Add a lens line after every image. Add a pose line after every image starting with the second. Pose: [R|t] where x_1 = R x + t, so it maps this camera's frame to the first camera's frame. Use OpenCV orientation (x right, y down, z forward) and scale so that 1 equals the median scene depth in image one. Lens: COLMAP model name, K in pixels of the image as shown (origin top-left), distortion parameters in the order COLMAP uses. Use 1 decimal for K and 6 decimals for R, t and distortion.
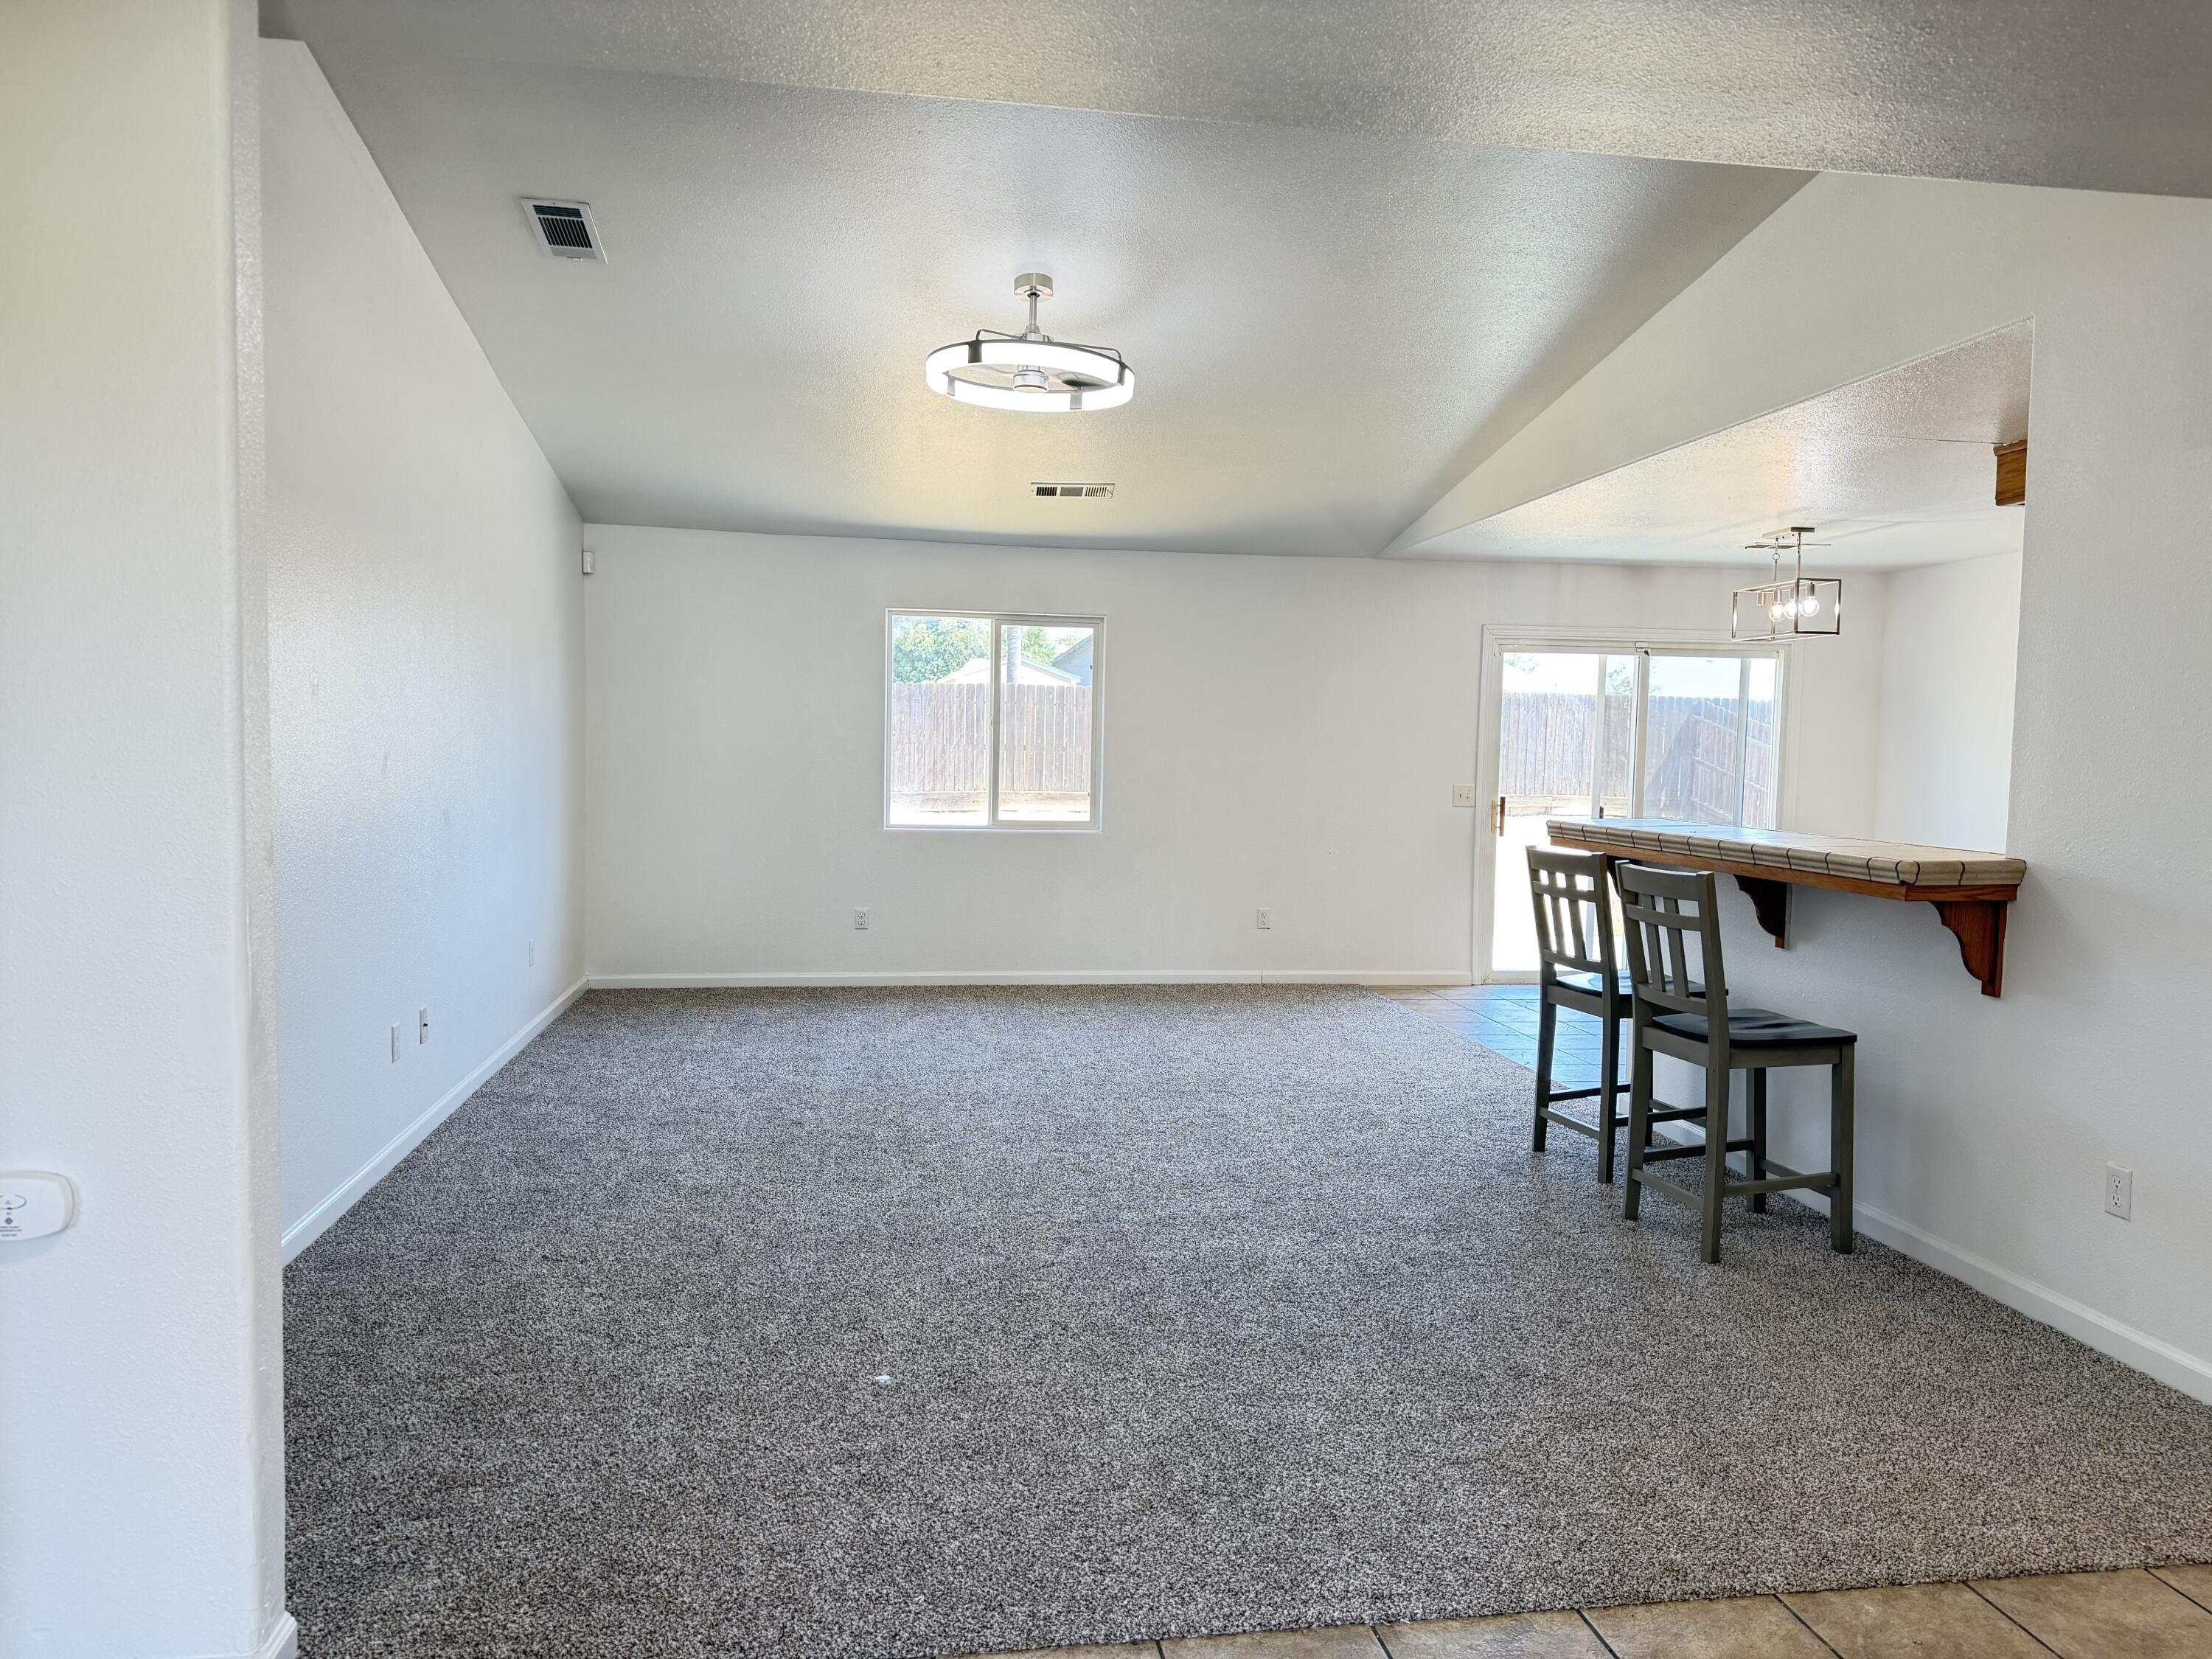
lens RADIAL K [[1525.6, 0, 1097.4], [0, 1525.6, 844.0], [0, 0, 1]] dist [0.096017, -0.157422]
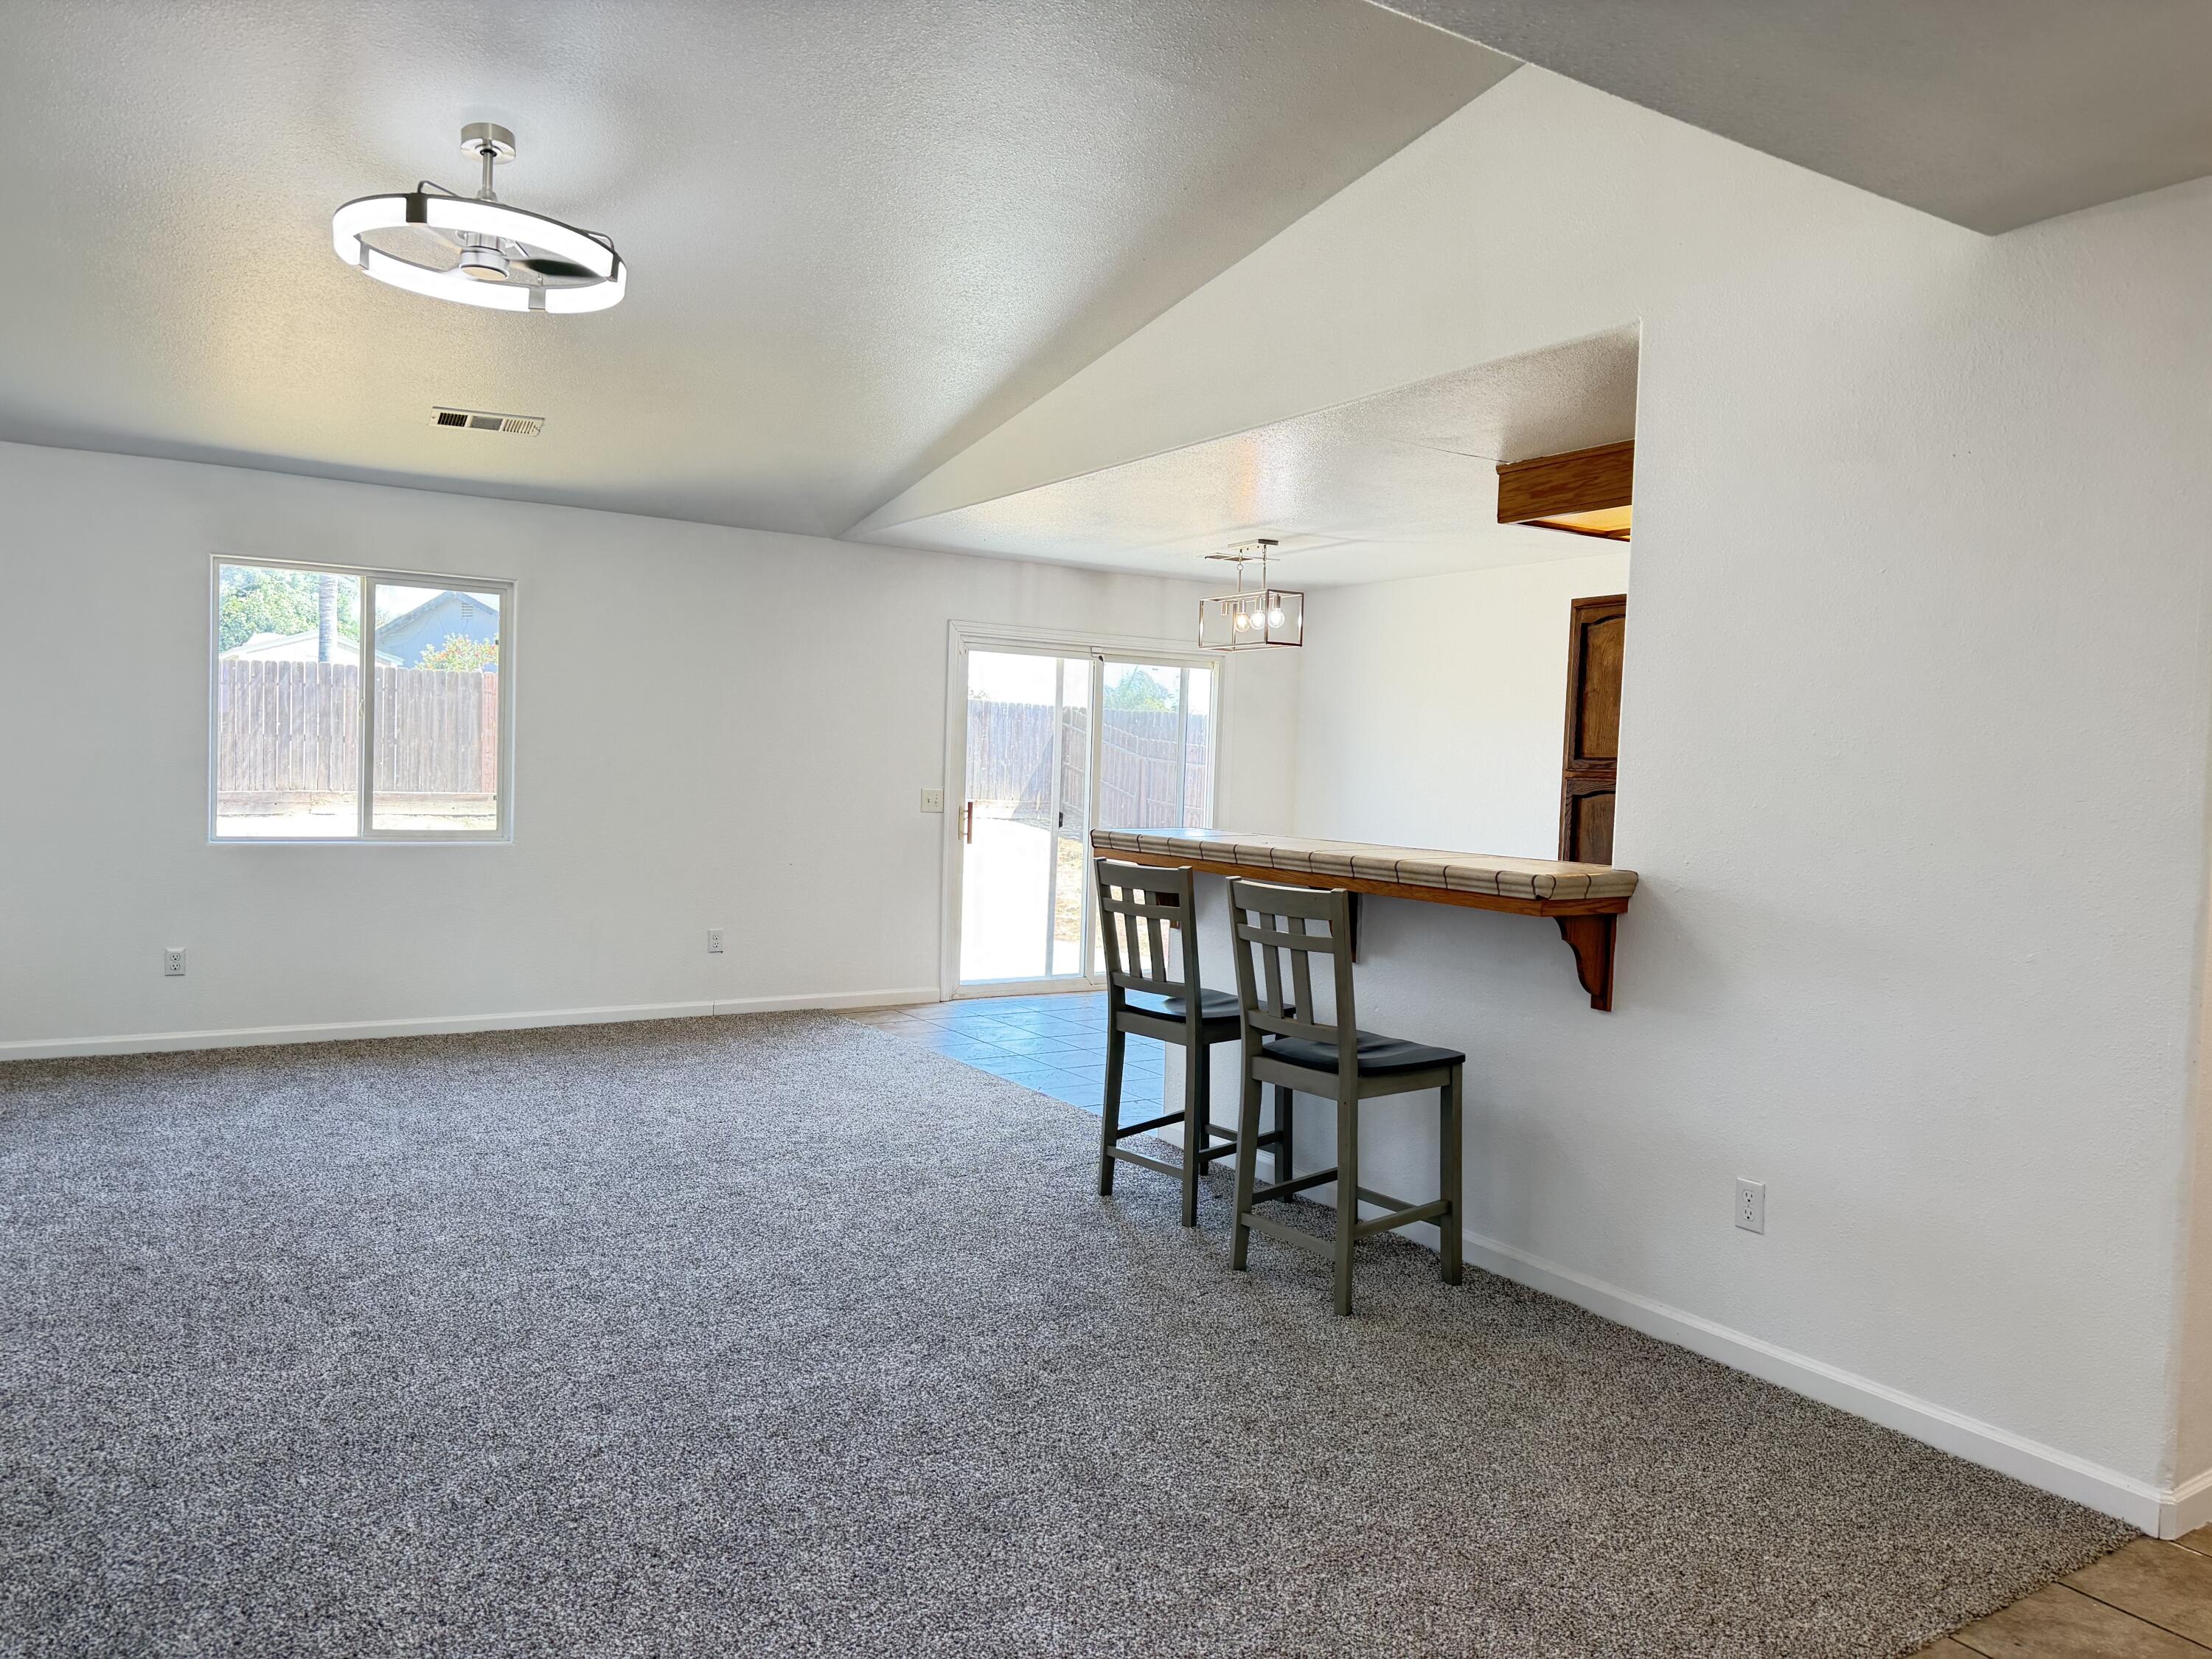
lens RADIAL K [[1530.6, 0, 1106.0], [0, 1530.6, 829.5], [0, 0, 1]] dist [0.156653, -0.259301]
pose [[0.910610, -0.005956, 0.413224, -0.089305], [0.010212, 0.999915, -0.008092, -0.009065], [-0.413141, 0.011589, 0.910593, 0.171832]]
